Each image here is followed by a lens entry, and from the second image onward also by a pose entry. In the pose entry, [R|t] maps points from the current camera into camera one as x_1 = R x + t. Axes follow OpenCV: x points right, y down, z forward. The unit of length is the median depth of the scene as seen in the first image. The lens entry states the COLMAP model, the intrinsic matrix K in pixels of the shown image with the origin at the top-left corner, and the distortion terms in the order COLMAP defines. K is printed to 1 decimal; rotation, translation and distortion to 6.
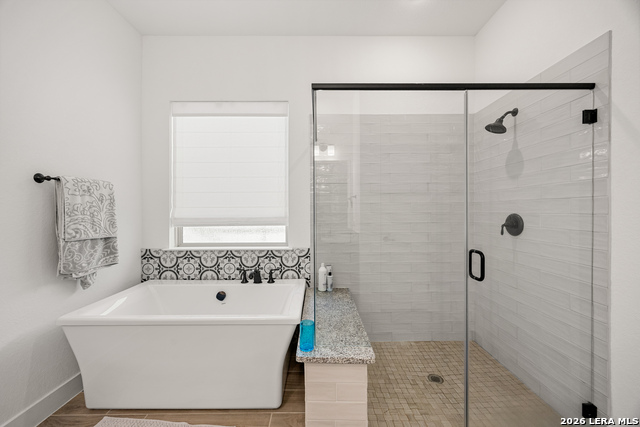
lens RADIAL K [[246.6, 0, 317.8], [0, 246.6, 211.5], [0, 0, 1]] dist [-0.000194, -0.000790]
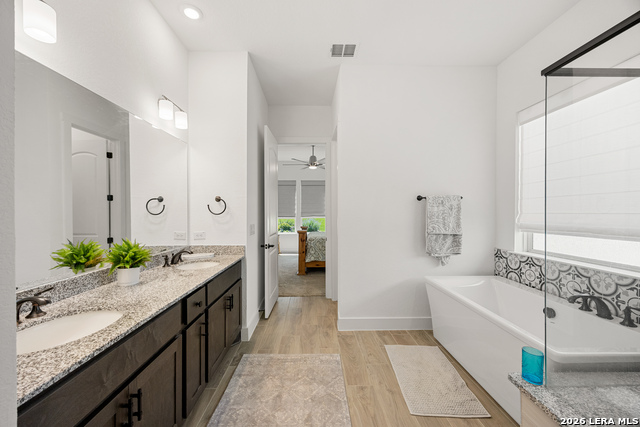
lens RADIAL K [[246.6, 0, 316.2], [0, 246.6, 212.4], [0, 0, 1]] dist [-0.000194, -0.000790]
pose [[0.024732, 0.006889, -0.999670, 0.442335], [-0.004672, 0.999966, 0.006775, -0.023047], [0.999683, 0.004503, 0.024763, 0.115891]]
